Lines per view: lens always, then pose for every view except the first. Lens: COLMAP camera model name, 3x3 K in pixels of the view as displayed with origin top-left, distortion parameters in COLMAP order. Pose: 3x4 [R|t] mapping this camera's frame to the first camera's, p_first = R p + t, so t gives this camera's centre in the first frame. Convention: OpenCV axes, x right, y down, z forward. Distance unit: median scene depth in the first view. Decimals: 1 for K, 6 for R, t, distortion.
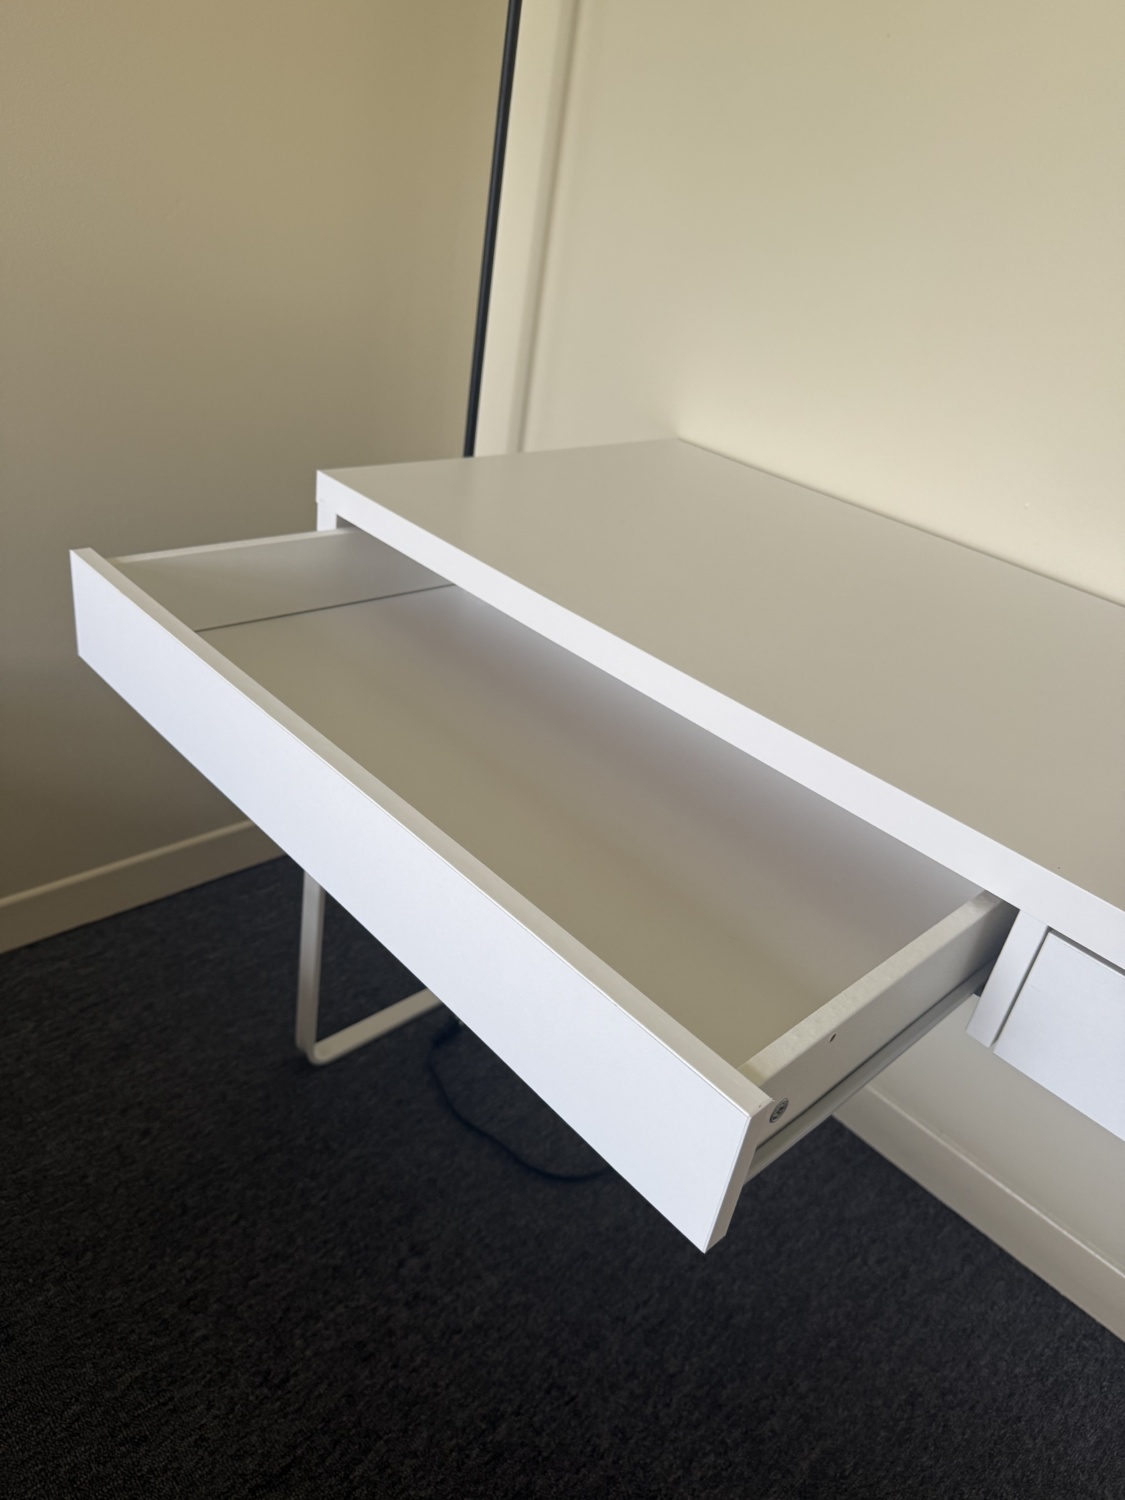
lens RADIAL K [[1053.7, 0, 562.5], [0, 1053.7, 750.0], [0, 0, 1]] dist [0.004645, -0.007528]
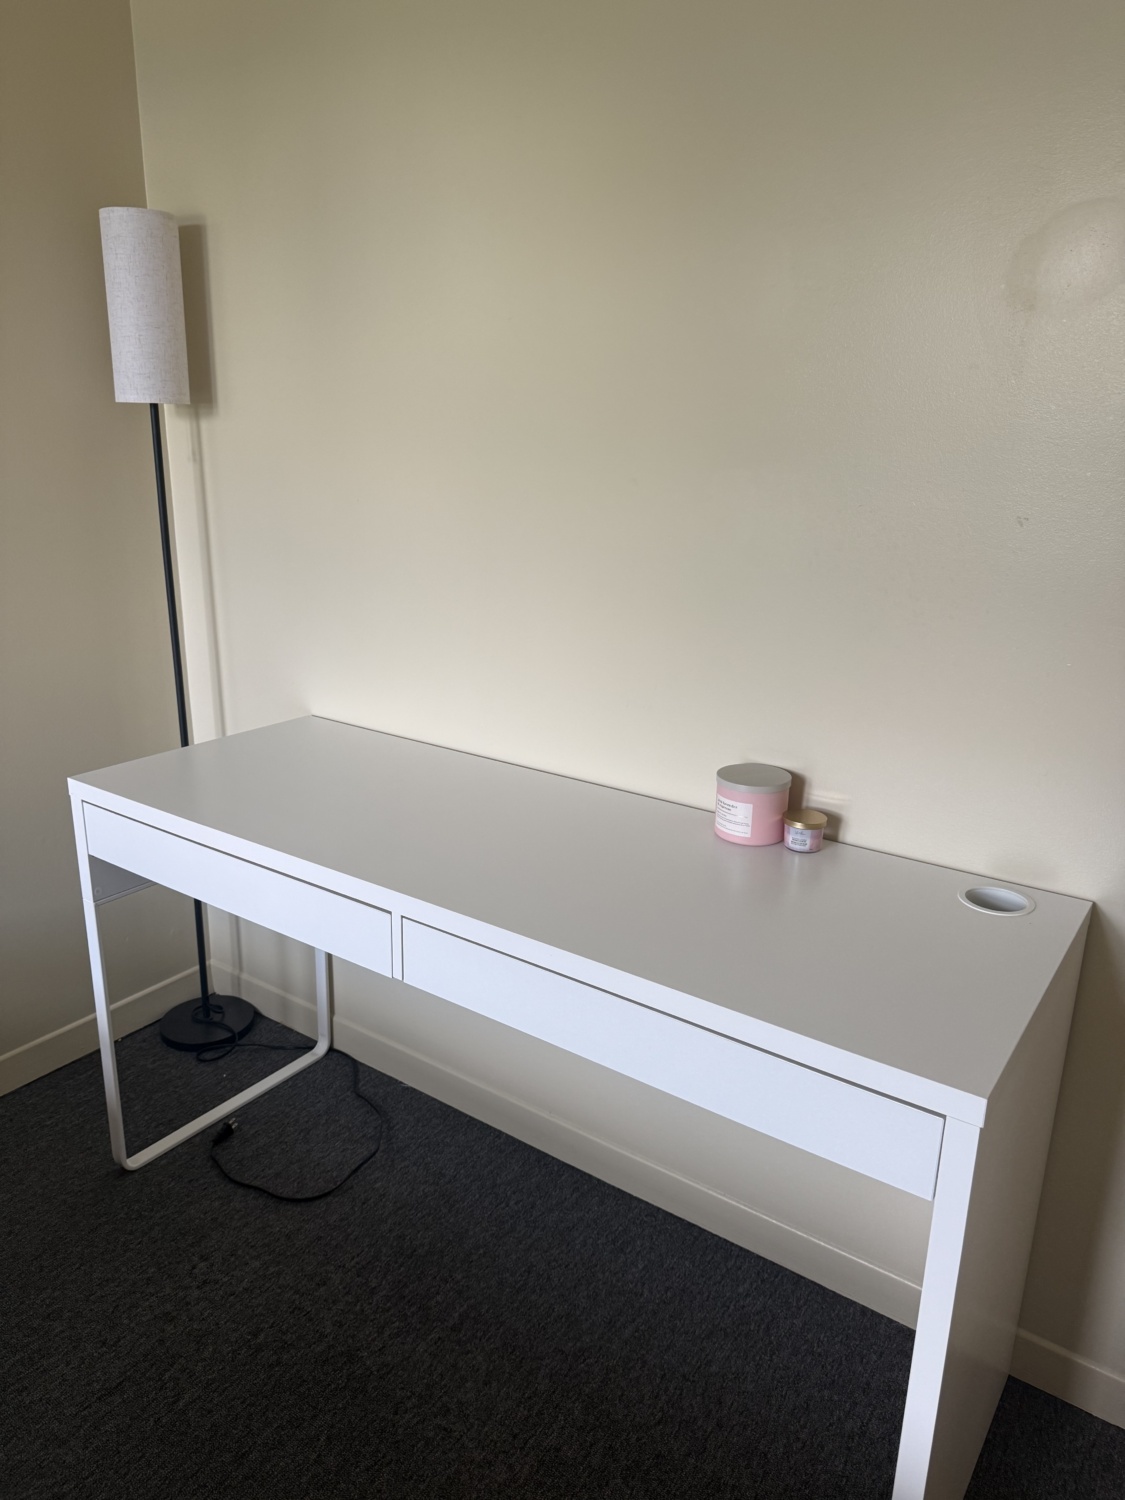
lens RADIAL K [[1059.9, 0, 562.5], [0, 1059.9, 750.0], [0, 0, 1]] dist [-0.005450, 0.005642]
pose [[0.972656, -0.177602, 0.149660, 0.276300], [0.204570, 0.960233, -0.190011, 0.172041], [-0.109963, 0.215431, 0.970308, -0.723953]]
